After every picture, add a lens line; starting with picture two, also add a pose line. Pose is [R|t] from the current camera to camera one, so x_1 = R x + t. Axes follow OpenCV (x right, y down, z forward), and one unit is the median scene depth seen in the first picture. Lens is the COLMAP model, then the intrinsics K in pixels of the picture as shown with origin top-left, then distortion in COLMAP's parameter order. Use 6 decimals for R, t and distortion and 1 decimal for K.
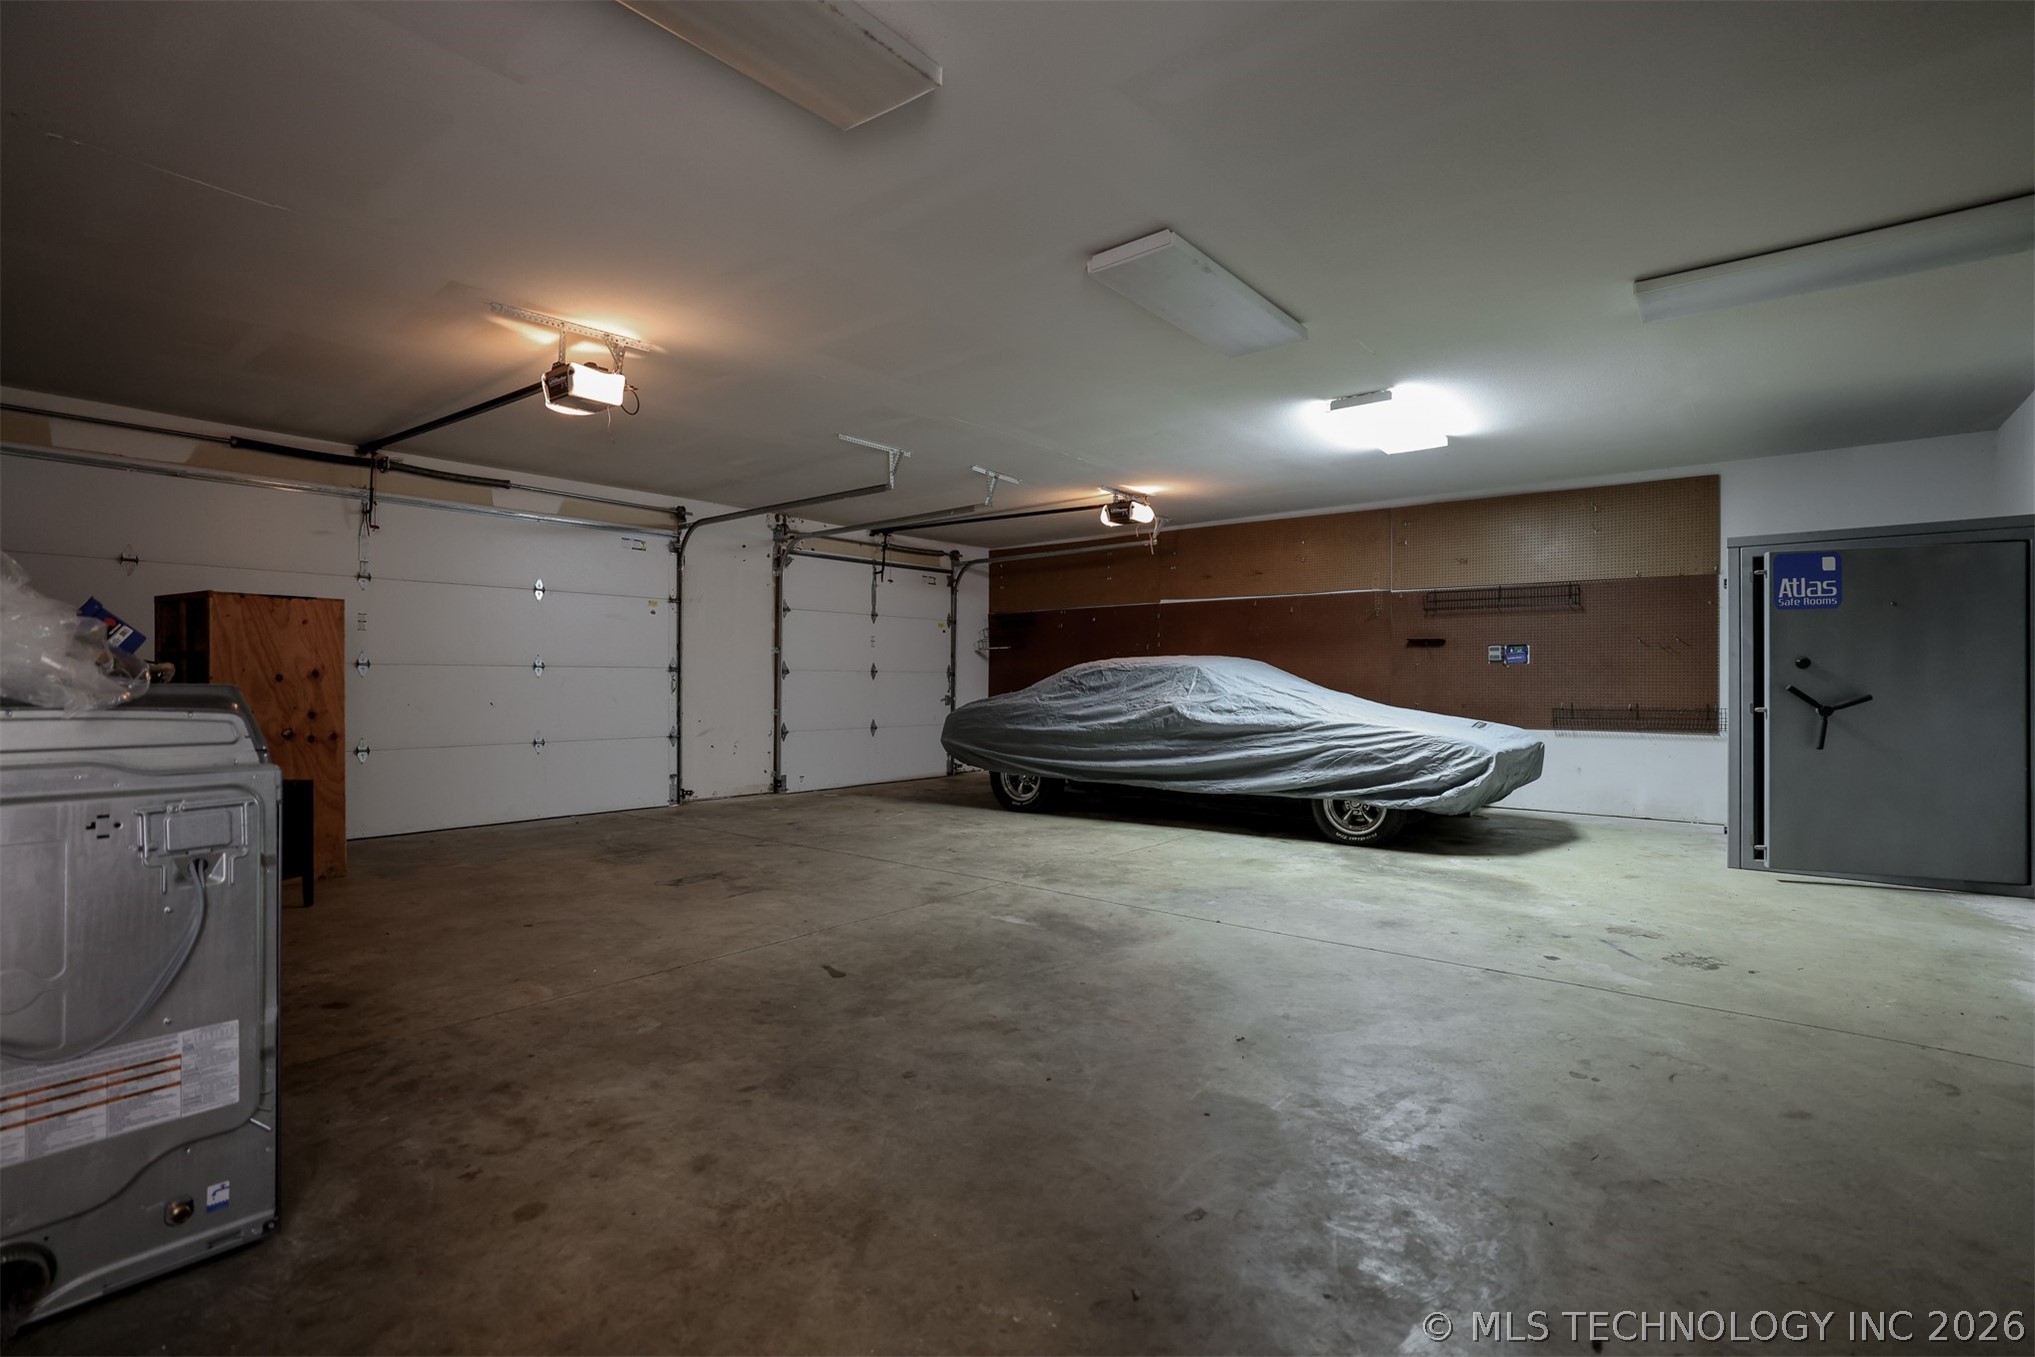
lens RADIAL K [[957.7, 0, 1010.1], [0, 957.7, 673.7], [0, 0, 1]] dist [-0.032653, 0.007215]
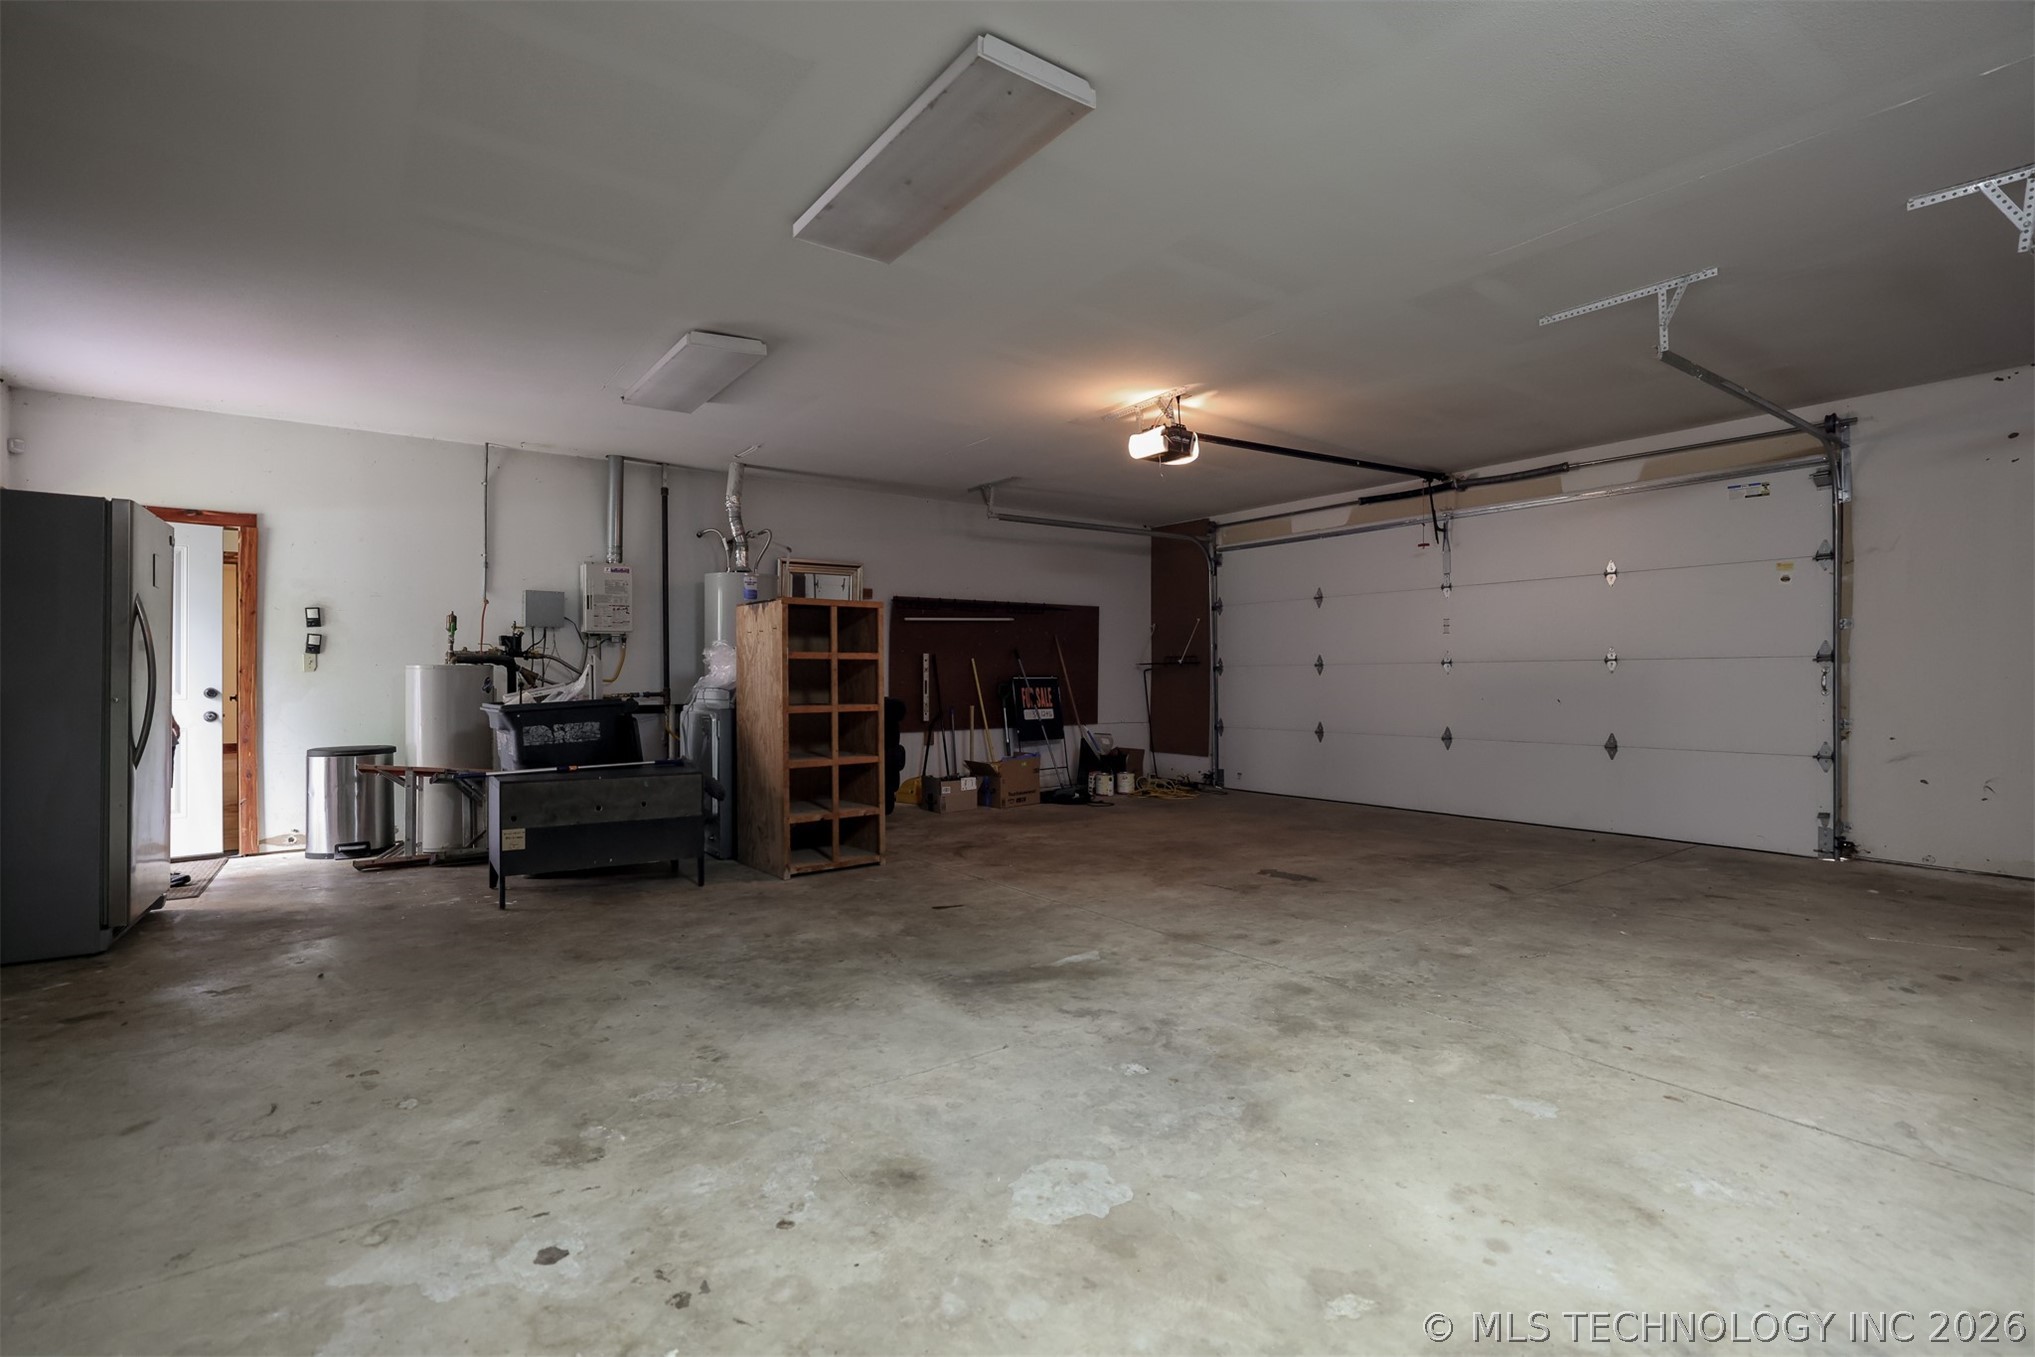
lens RADIAL K [[957.7, 0, 1011.2], [0, 957.7, 669.6], [0, 0, 1]] dist [-0.032653, 0.007215]
pose [[-0.271987, -0.008921, -0.962260, 0.879409], [0.010553, 0.999869, -0.012253, 0.010810], [0.962243, -0.013487, -0.271857, 1.230711]]
